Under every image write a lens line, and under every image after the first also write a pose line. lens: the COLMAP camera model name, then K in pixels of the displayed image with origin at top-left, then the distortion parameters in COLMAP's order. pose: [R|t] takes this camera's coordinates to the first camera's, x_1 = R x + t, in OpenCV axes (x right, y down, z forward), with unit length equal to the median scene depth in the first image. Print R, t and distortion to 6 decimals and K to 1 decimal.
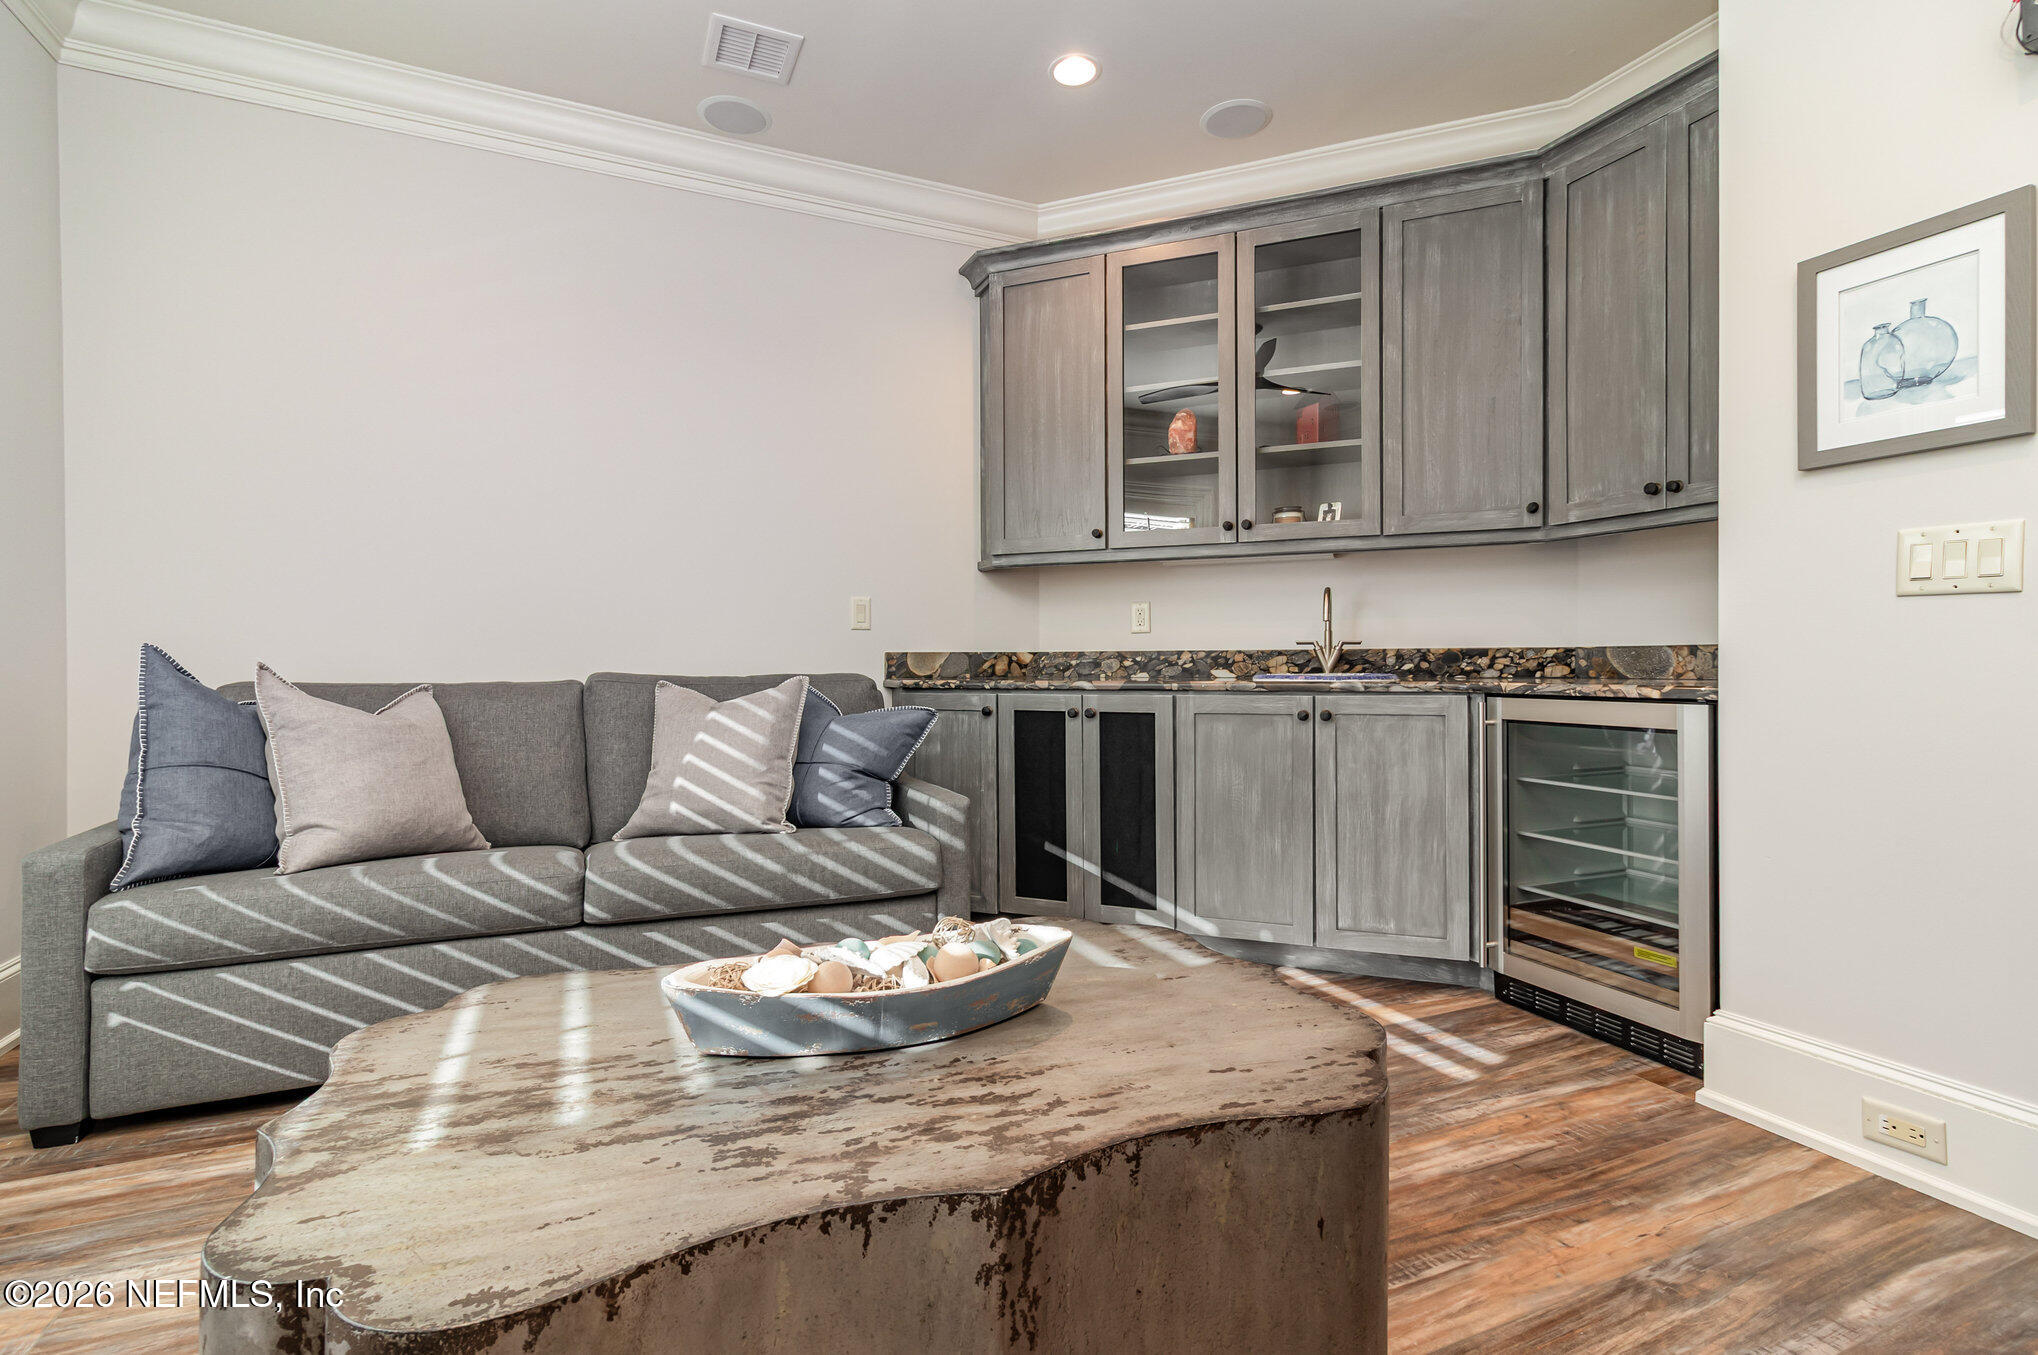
lens RADIAL K [[954.1, 0, 1016.9], [0, 954.1, 672.7], [0, 0, 1]] dist [0.000014, 0.000047]
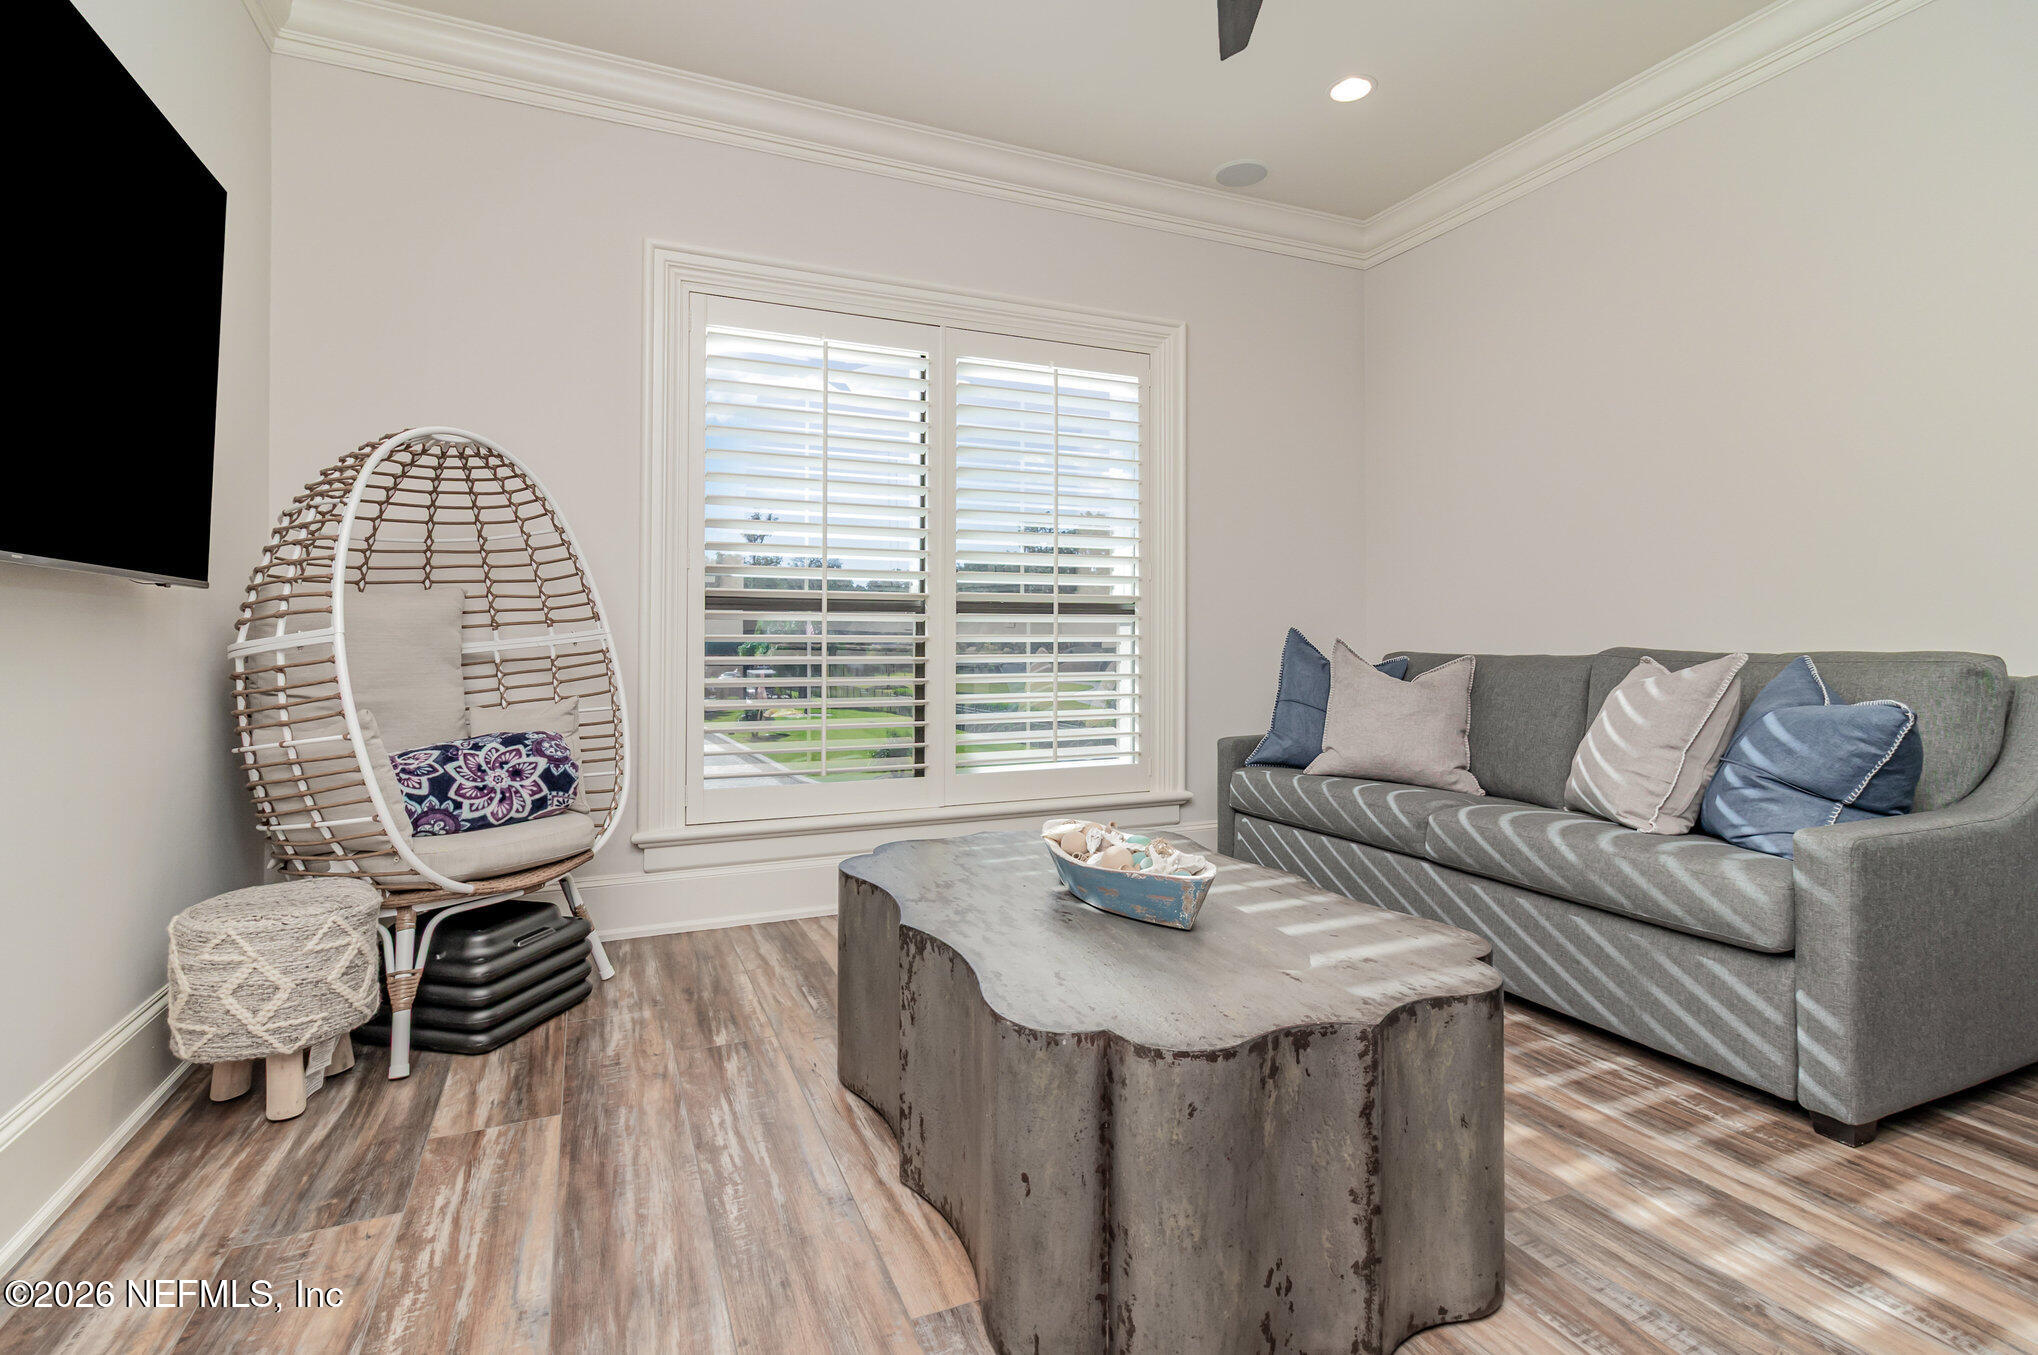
lens RADIAL K [[954.1, 0, 1015.6], [0, 954.1, 662.4], [0, 0, 1]] dist [0.000014, 0.000047]
pose [[-0.005258, 0.020577, -0.999774, 0.741307], [-0.006812, 0.999764, 0.020612, -0.001046], [0.999963, 0.006918, -0.005117, 0.500215]]
